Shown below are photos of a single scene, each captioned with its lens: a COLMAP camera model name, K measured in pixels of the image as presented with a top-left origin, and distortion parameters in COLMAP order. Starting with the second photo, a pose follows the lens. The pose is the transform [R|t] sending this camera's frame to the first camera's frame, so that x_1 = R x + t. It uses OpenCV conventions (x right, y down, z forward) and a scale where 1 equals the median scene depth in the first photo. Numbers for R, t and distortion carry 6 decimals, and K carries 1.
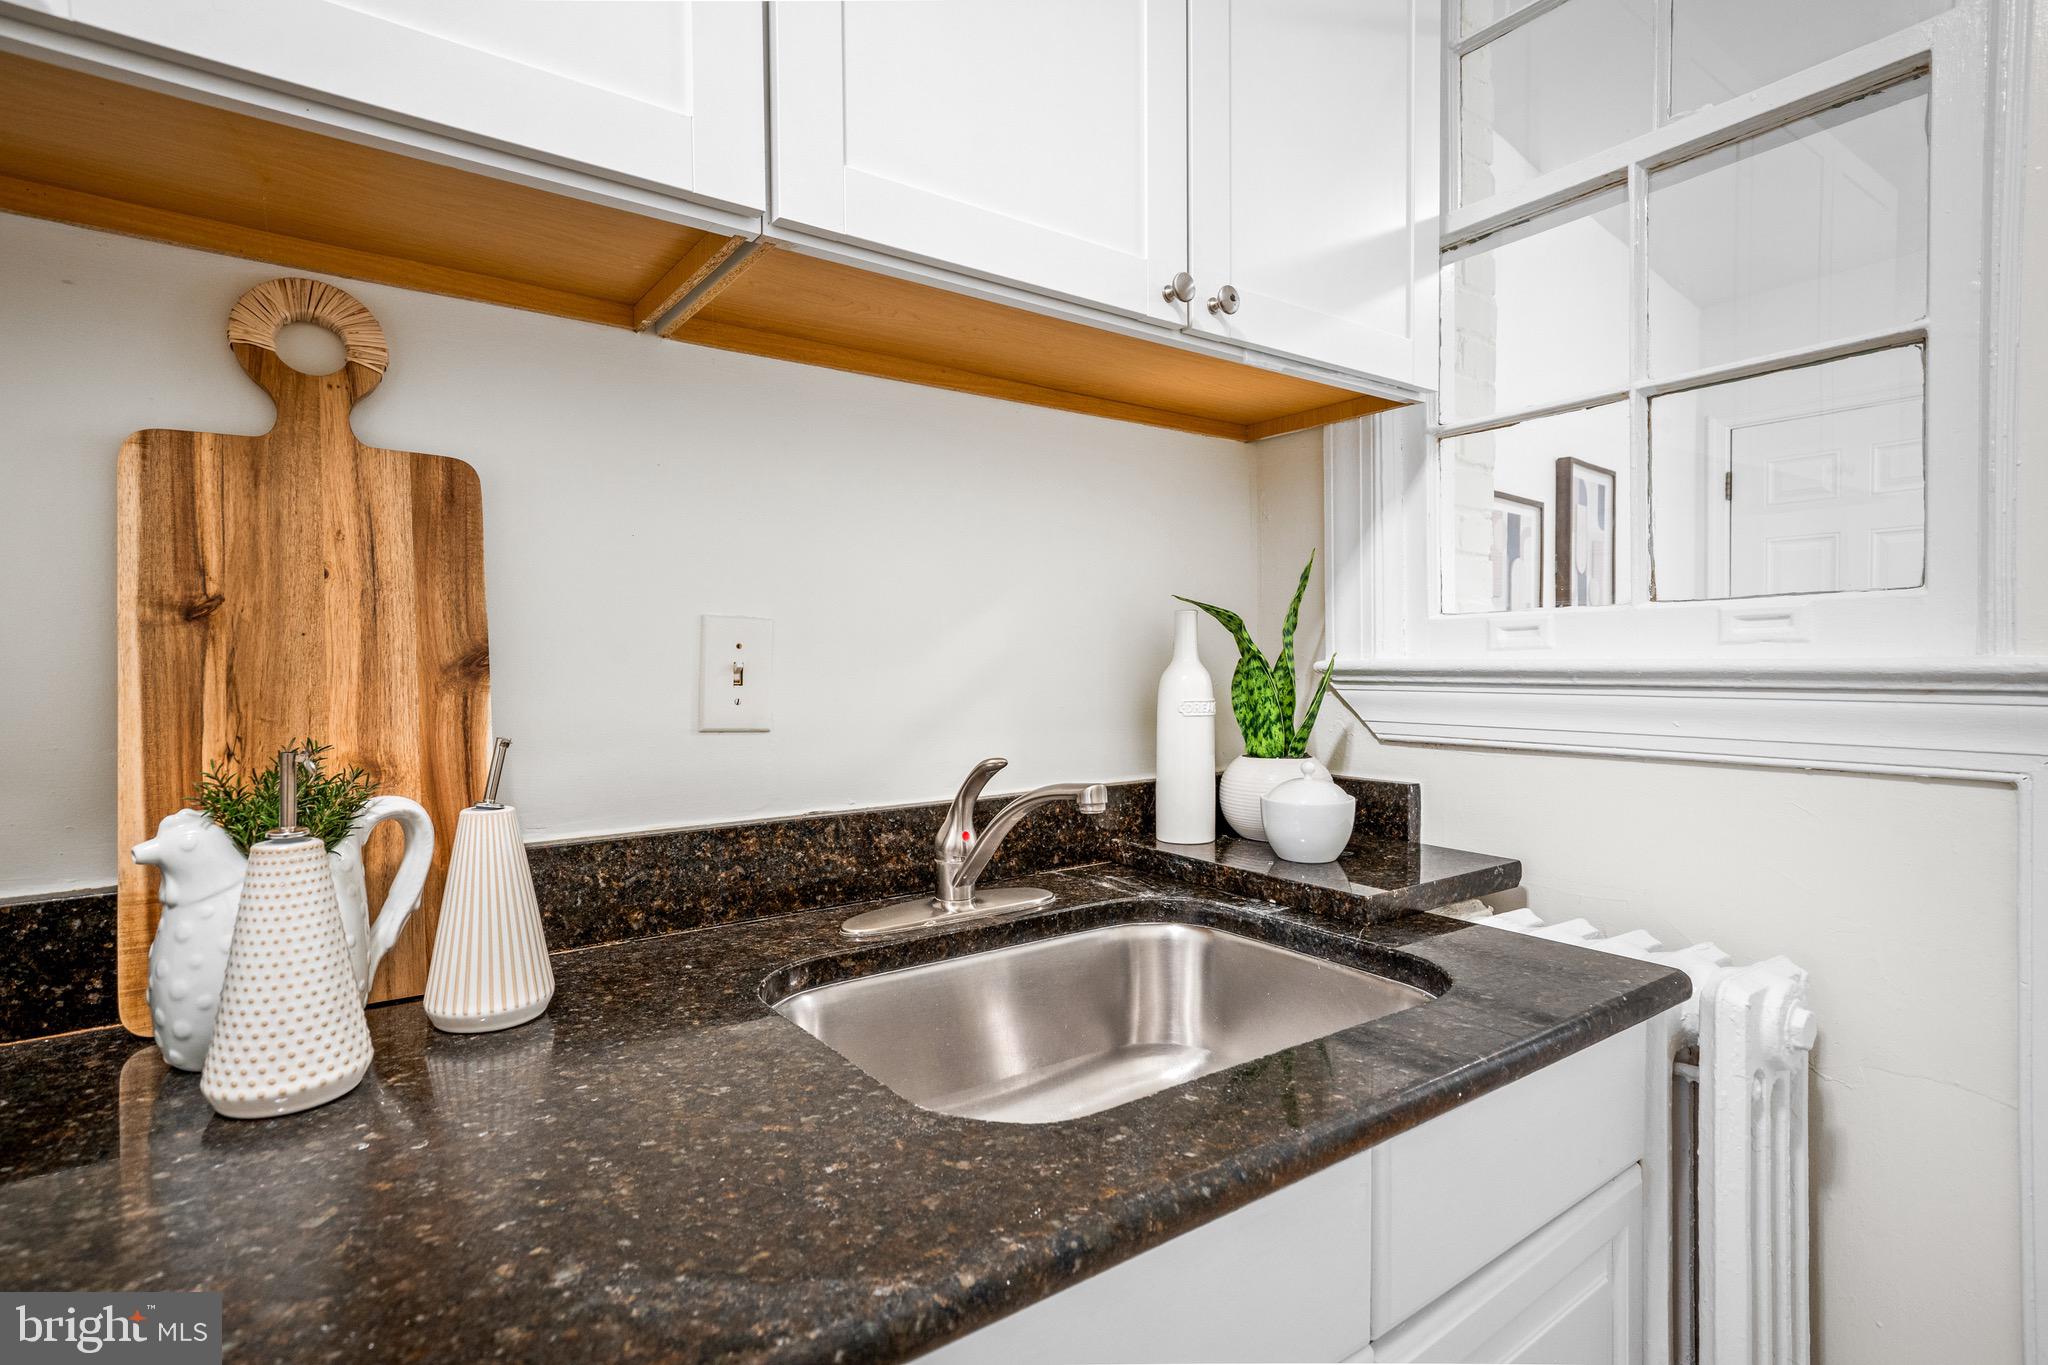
lens RADIAL K [[1032.1, 0, 1017.3], [0, 1032.1, 686.9], [0, 0, 1]] dist [0.009745, 0.000979]
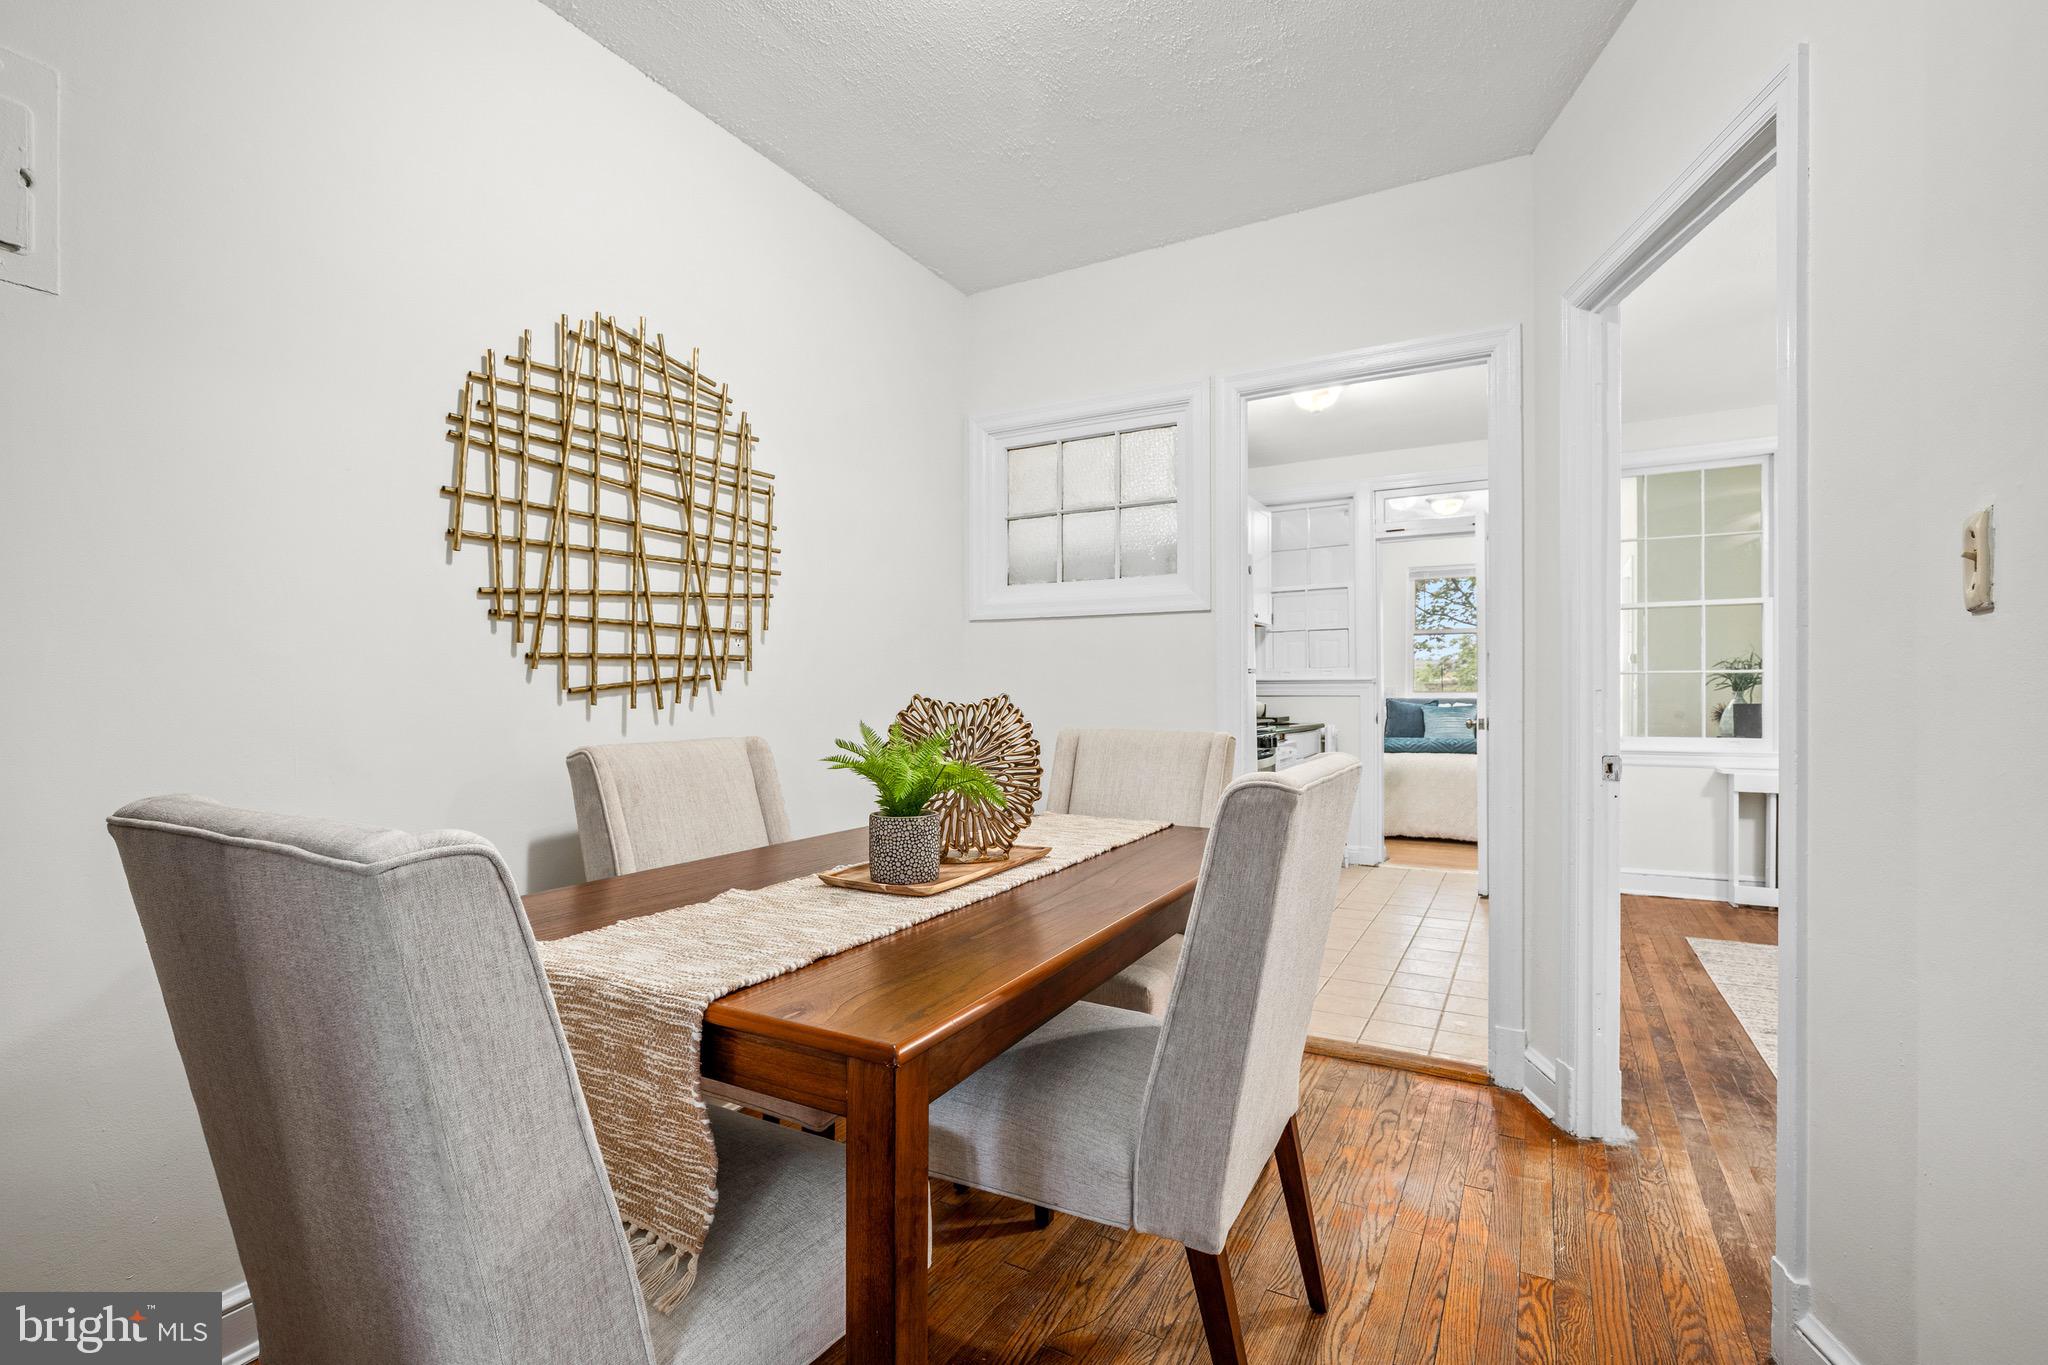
lens RADIAL K [[936.2, 0, 1029.6], [0, 936.2, 692.0], [0, 0, 1]] dist [-0.007792, -0.000238]
pose [[0.908273, 0.009512, 0.418269, -2.947533], [0.002917, 0.999573, -0.029066, 0.201357], [-0.418367, 0.027620, 0.907858, -3.025365]]
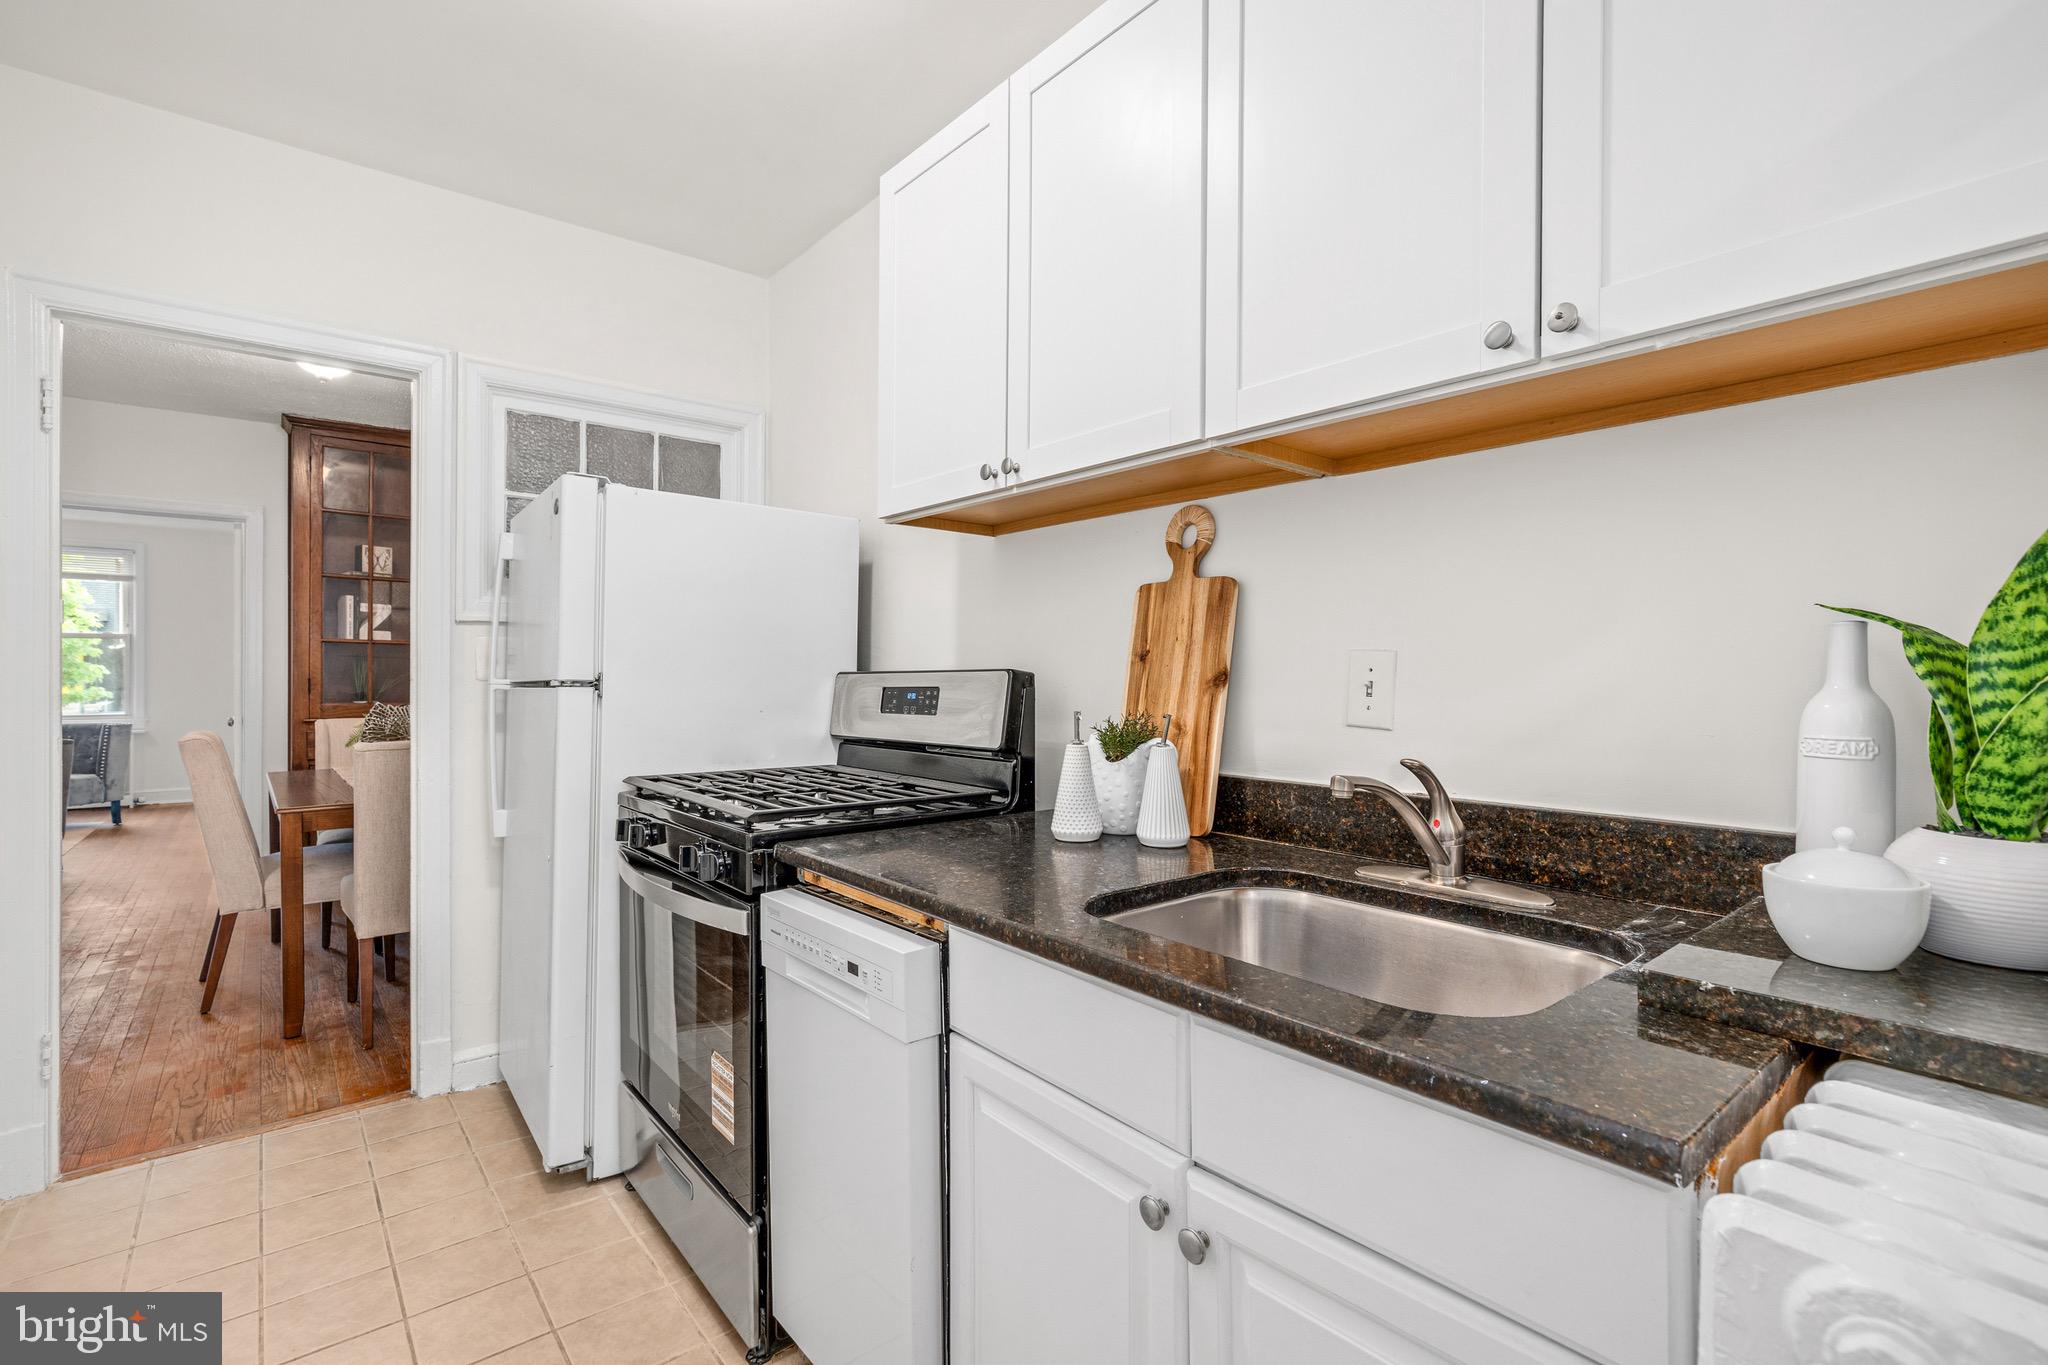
lens RADIAL K [[936.2, 0, 1027.1], [0, 936.2, 680.6], [0, 0, 1]] dist [-0.007792, -0.000238]
pose [[0.051178, 0.011252, -0.998626, 1.029748], [-0.029980, 0.999503, 0.009725, -0.022101], [0.998239, 0.029441, 0.051490, 0.443924]]
